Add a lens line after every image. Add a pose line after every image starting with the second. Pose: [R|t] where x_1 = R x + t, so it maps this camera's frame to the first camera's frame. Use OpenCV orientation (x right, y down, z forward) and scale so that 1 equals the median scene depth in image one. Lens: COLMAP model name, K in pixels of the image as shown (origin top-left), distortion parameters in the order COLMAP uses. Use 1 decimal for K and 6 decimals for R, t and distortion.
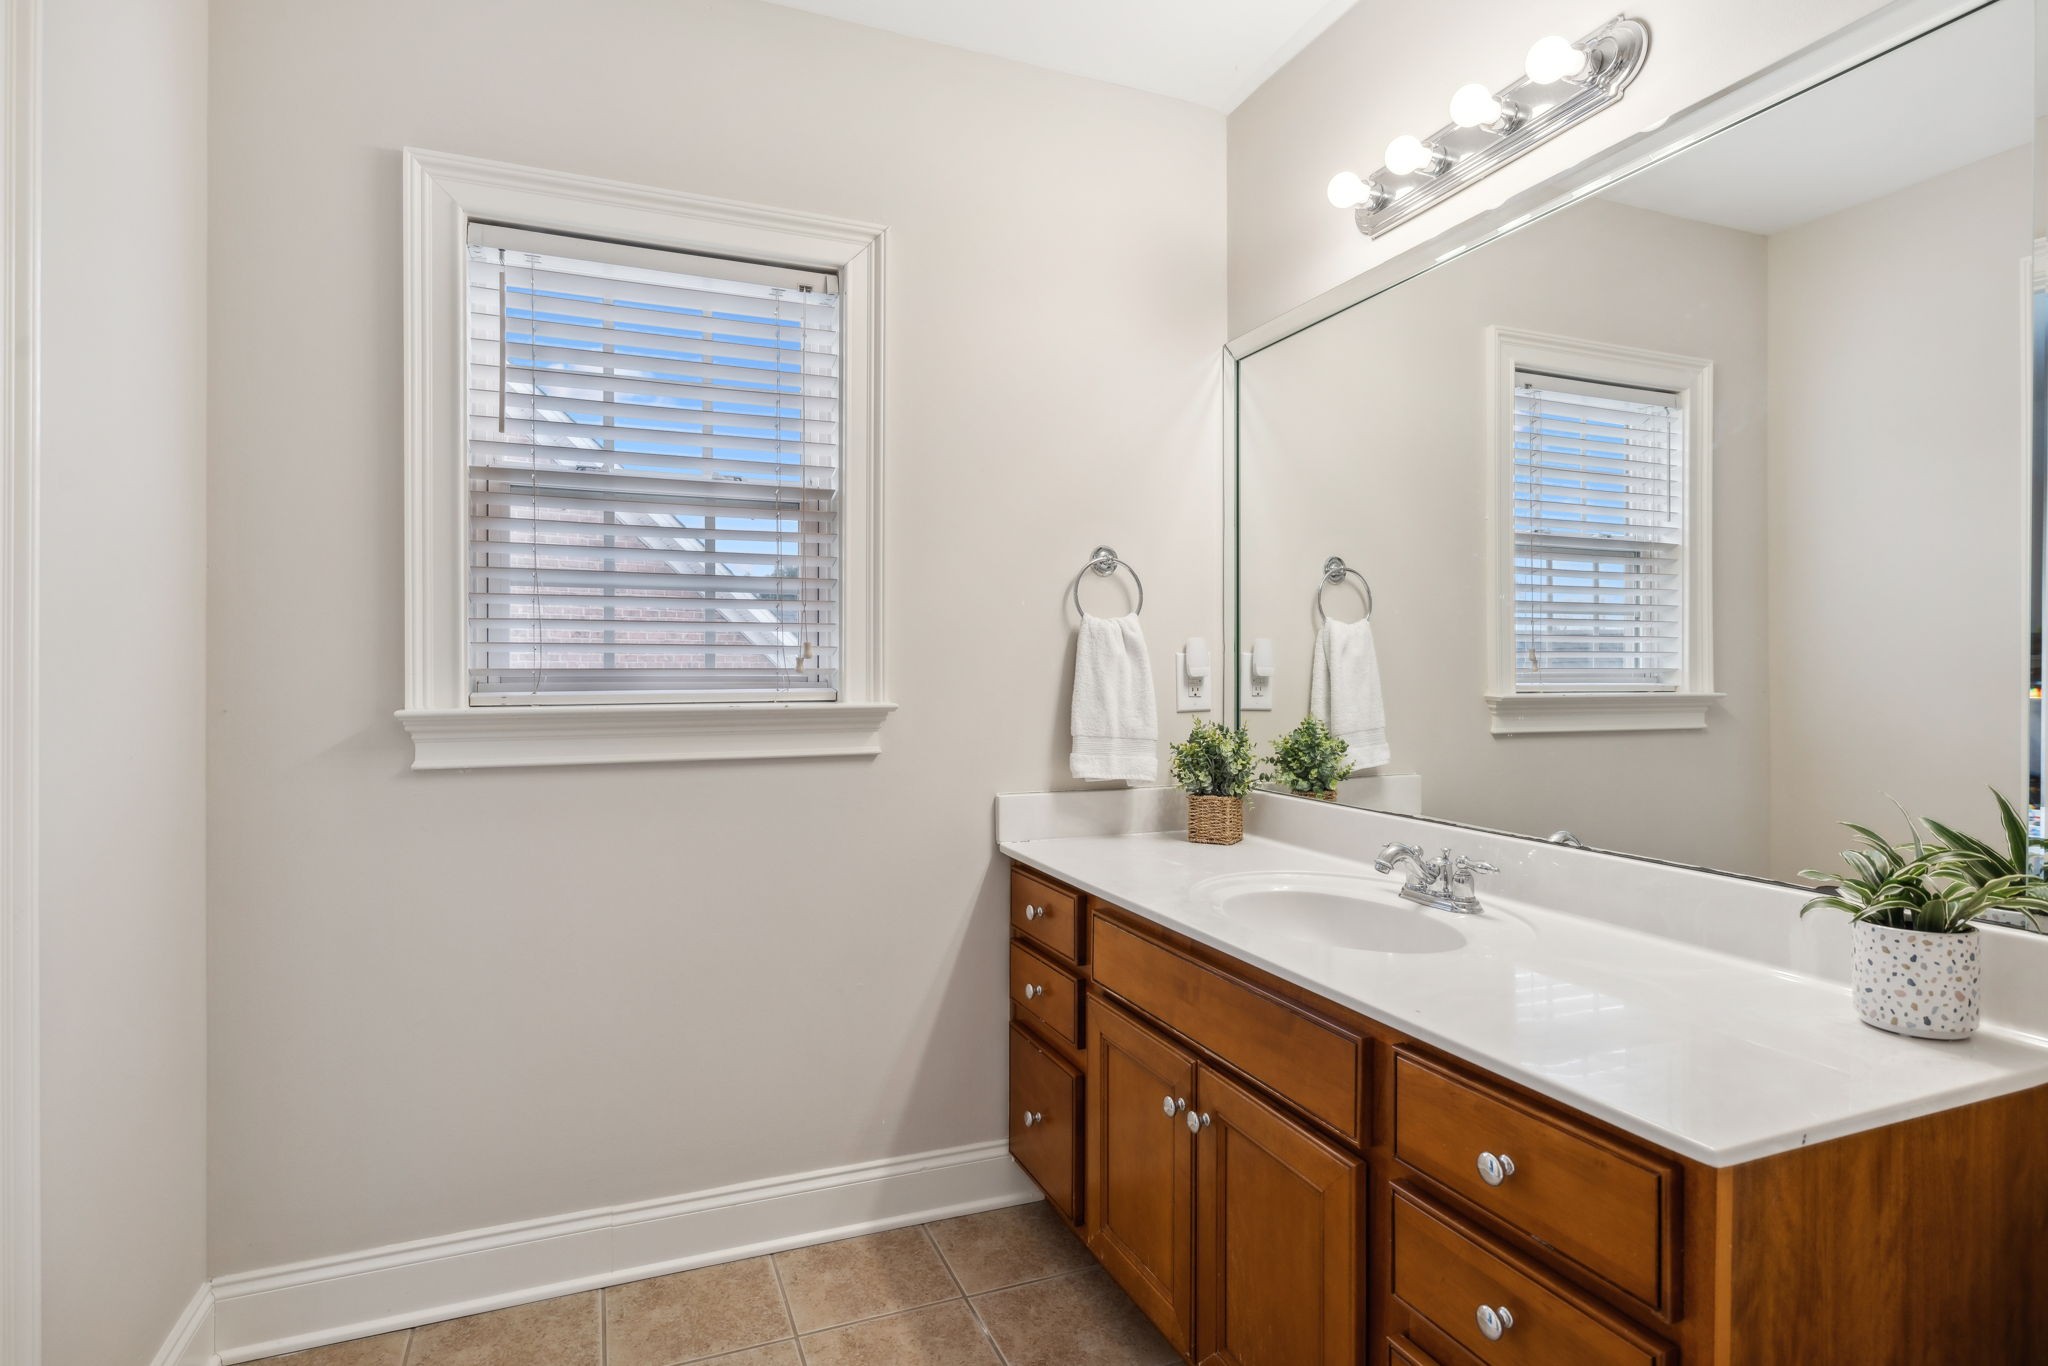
lens RADIAL K [[970.2, 0, 1023.5], [0, 970.2, 691.7], [0, 0, 1]] dist [-0.004009, 0.000877]
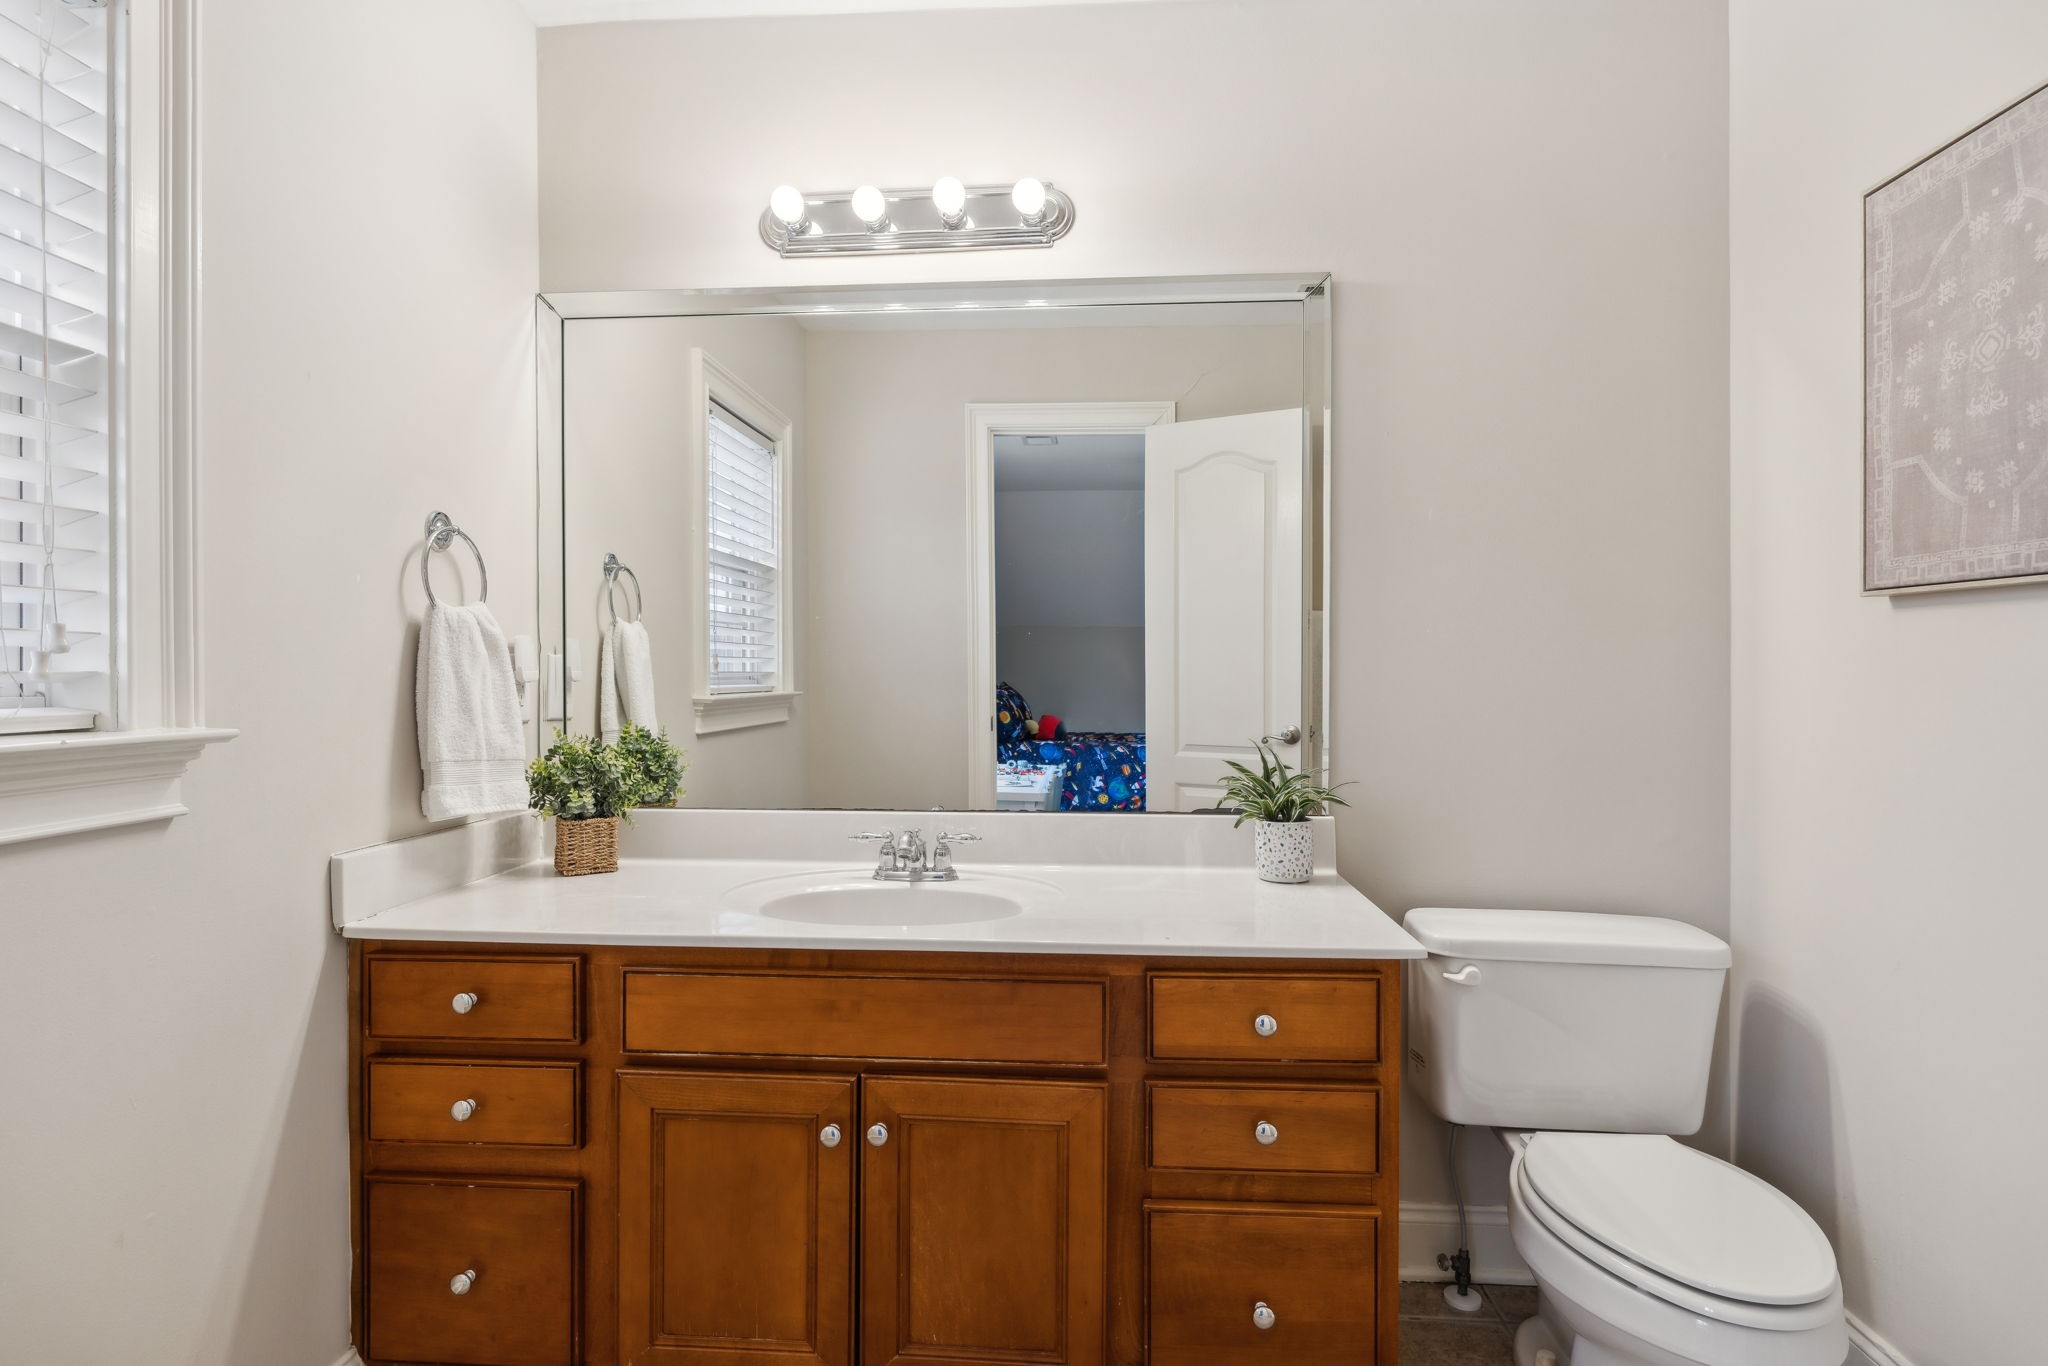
lens RADIAL K [[970.2, 0, 1023.5], [0, 970.2, 691.7], [0, 0, 1]] dist [-0.004009, 0.000877]
pose [[0.508745, -0.017318, 0.860743, -0.366533], [0.020342, 0.999760, 0.008092, -0.005680], [-0.860677, 0.013392, 0.508975, 0.232953]]
